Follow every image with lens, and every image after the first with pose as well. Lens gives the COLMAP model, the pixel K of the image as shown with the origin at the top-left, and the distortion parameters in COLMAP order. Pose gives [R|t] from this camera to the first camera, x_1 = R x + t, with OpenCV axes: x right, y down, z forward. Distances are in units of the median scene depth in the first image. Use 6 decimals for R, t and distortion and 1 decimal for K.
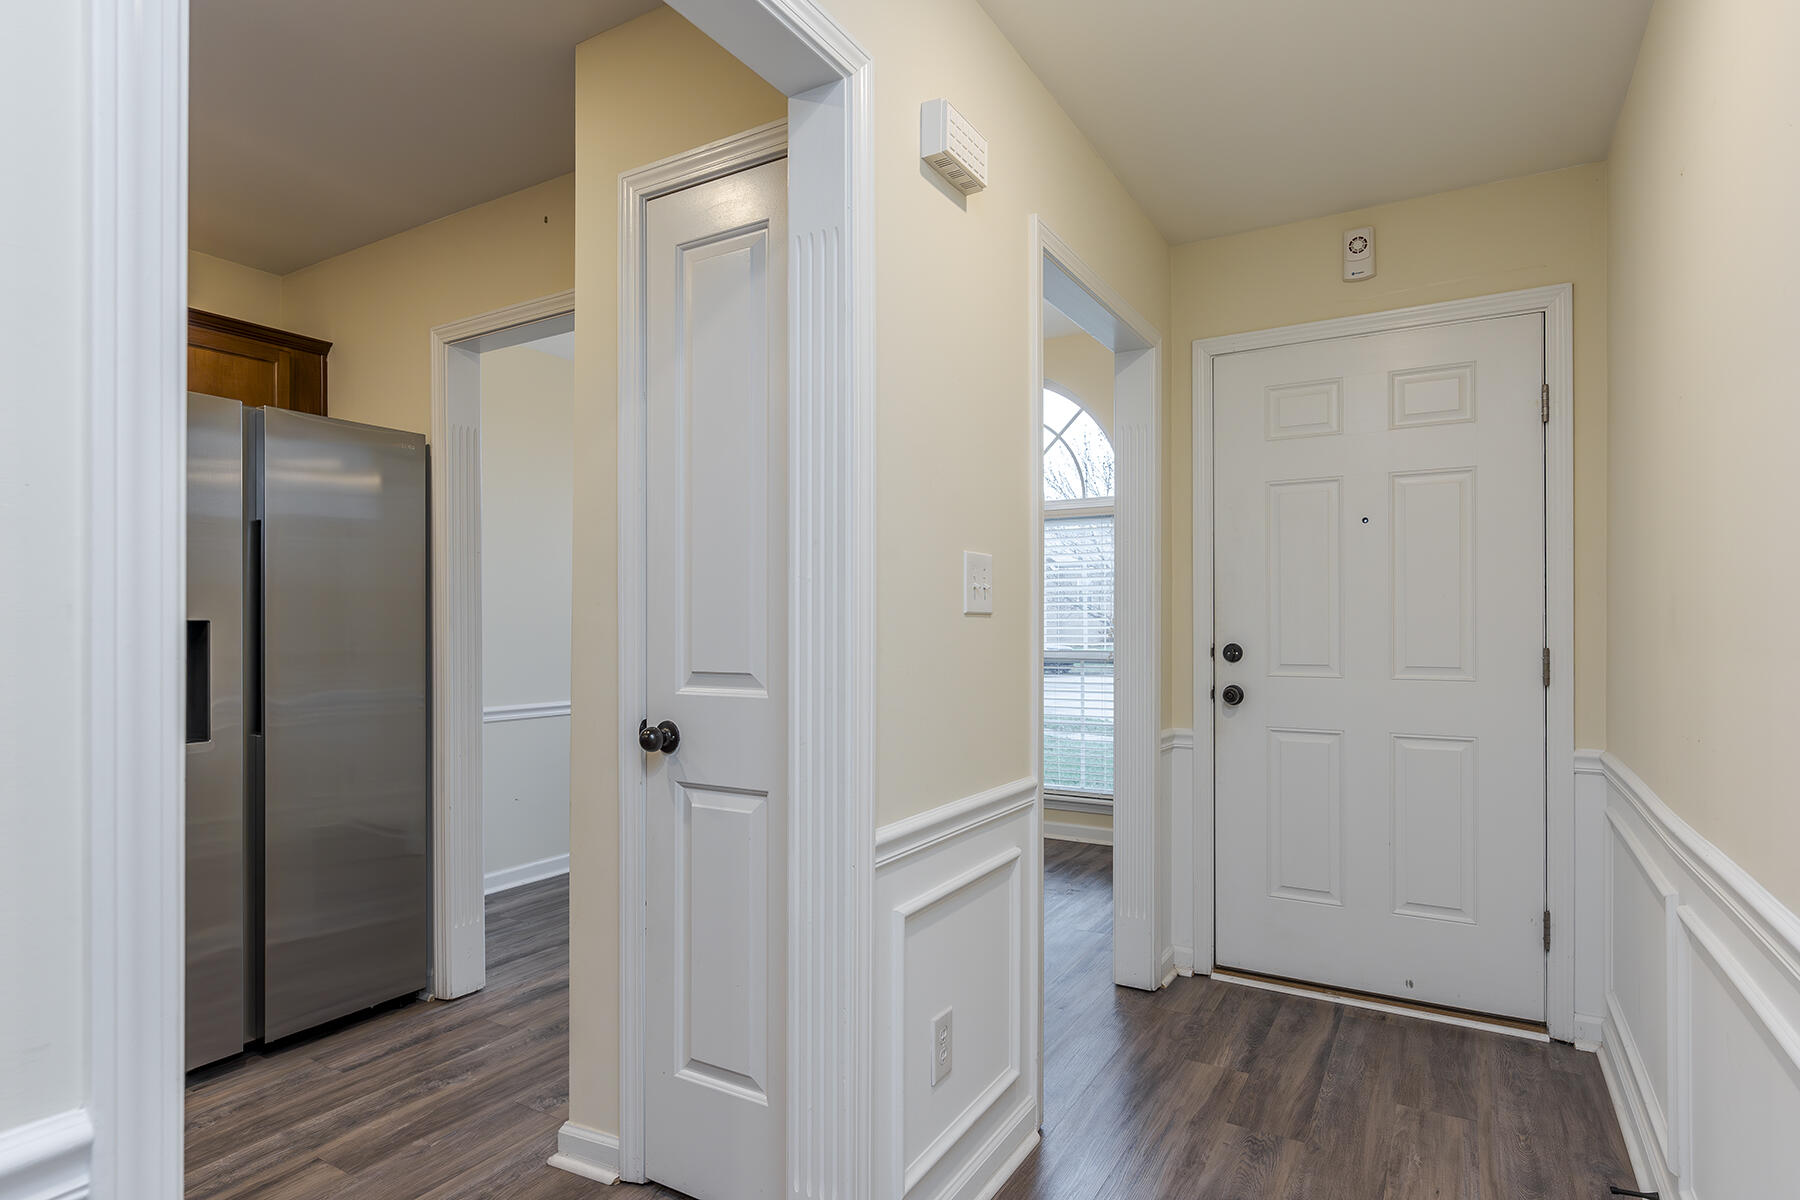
lens RADIAL K [[1011.3, 0, 897.7], [0, 1011.3, 620.8], [0, 0, 1]] dist [-0.001087, -0.000055]
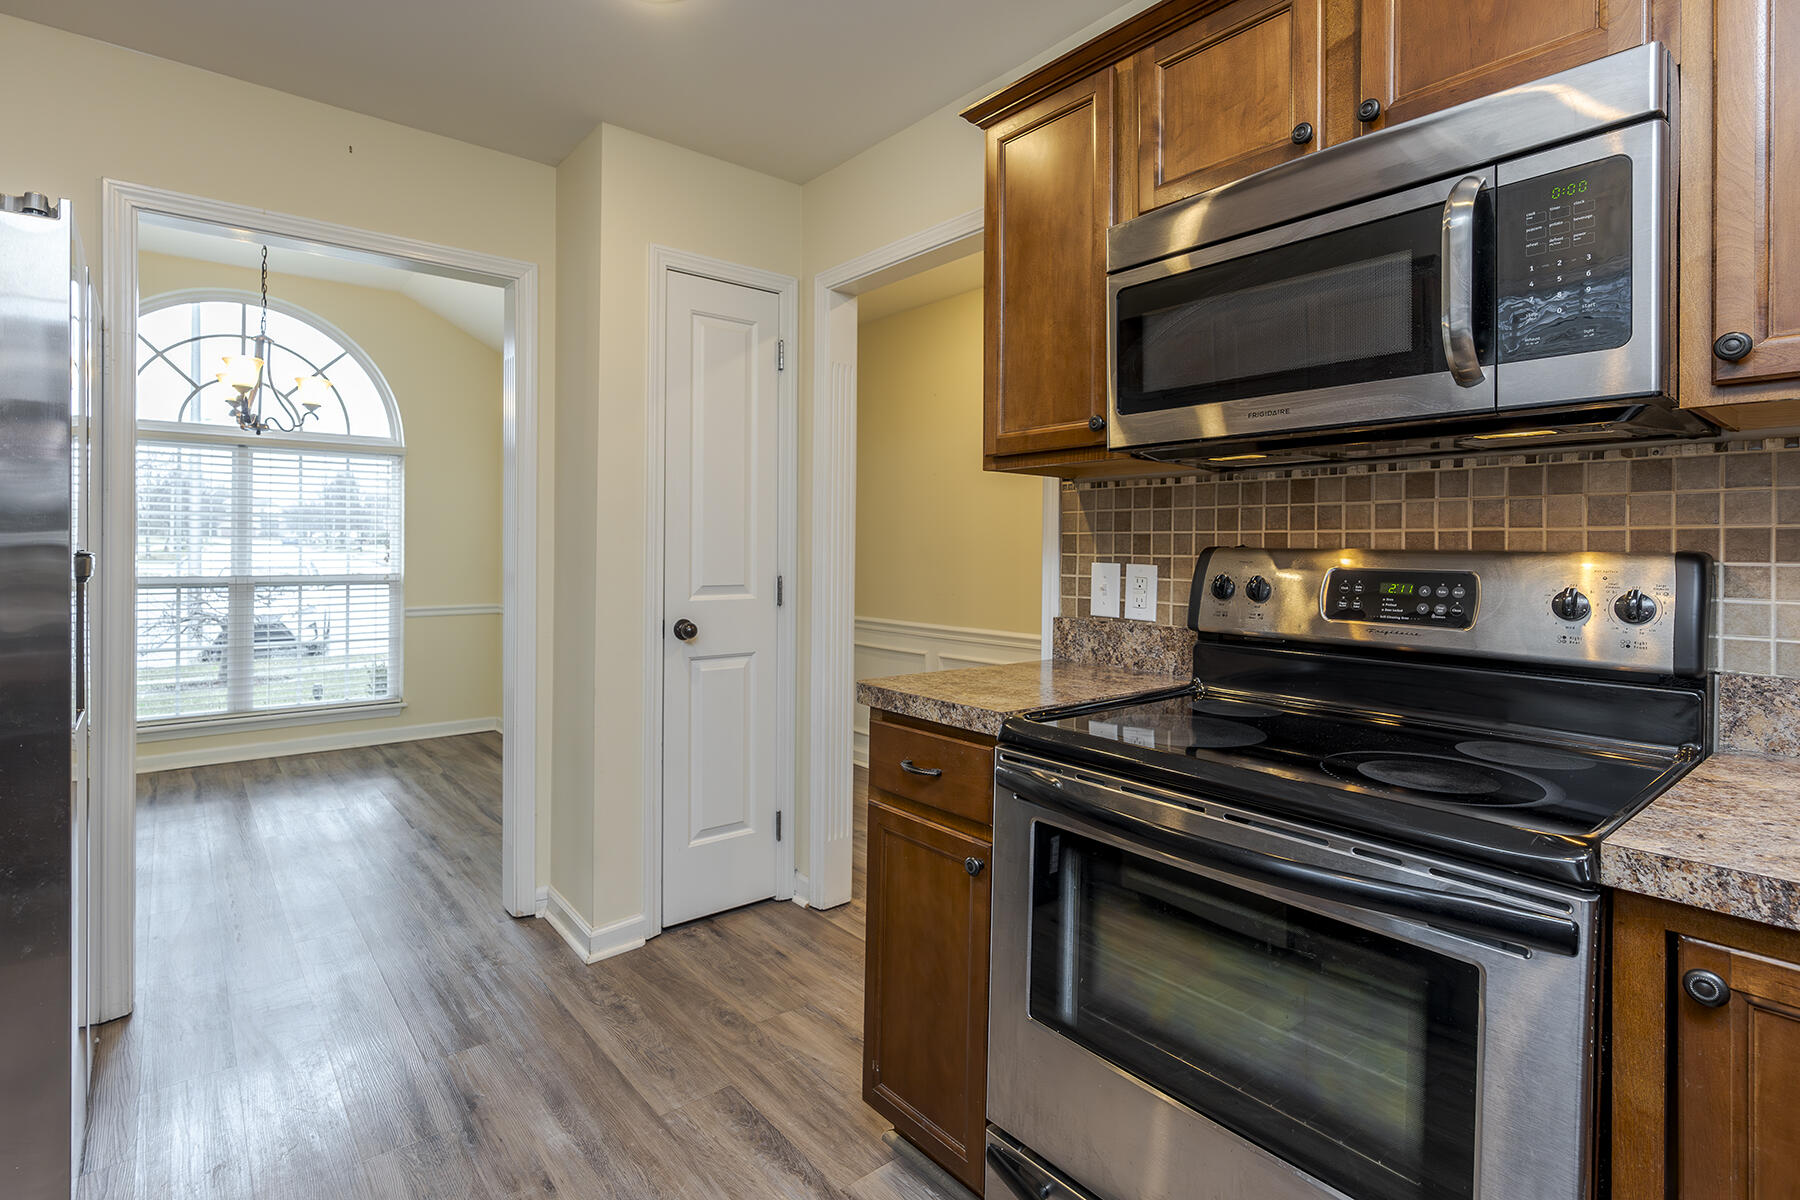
lens RADIAL K [[874.4, 0, 891.3], [0, 874.4, 537.1], [0, 0, 1]] dist [-0.002228, -0.000390]
pose [[0.340623, 0.013782, 0.940099, -1.198021], [-0.004889, 0.999905, -0.012888, -0.008603], [-0.940187, -0.000206, 0.340658, 0.220445]]
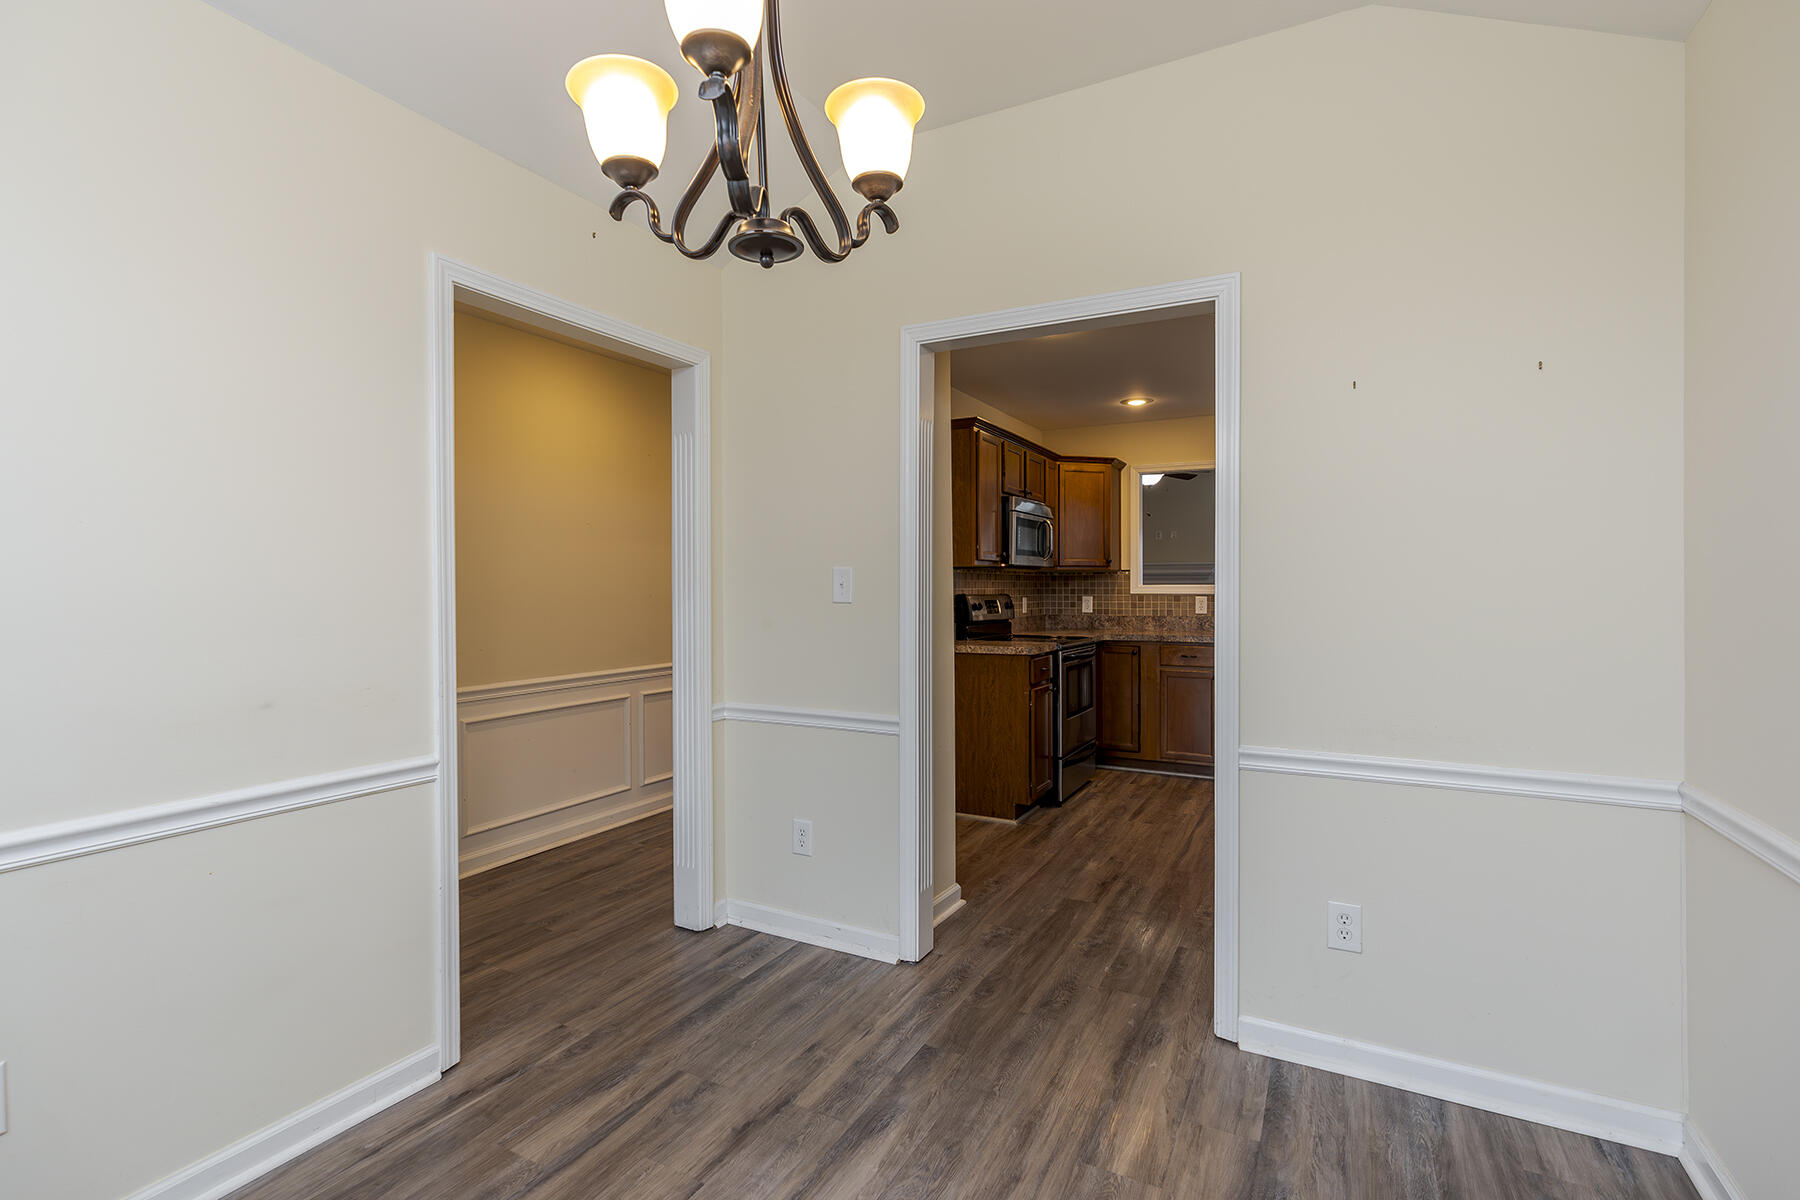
lens RADIAL K [[819.2, 0, 900.0], [0, 819.2, 600.0], [0, 0, 1]] dist [0.001436, 0.000288]
pose [[-0.999051, 0.001843, -0.043526, -0.151847], [0.001242, 0.999903, 0.013837, -0.026521], [0.043548, 0.013770, -0.998956, 2.280879]]
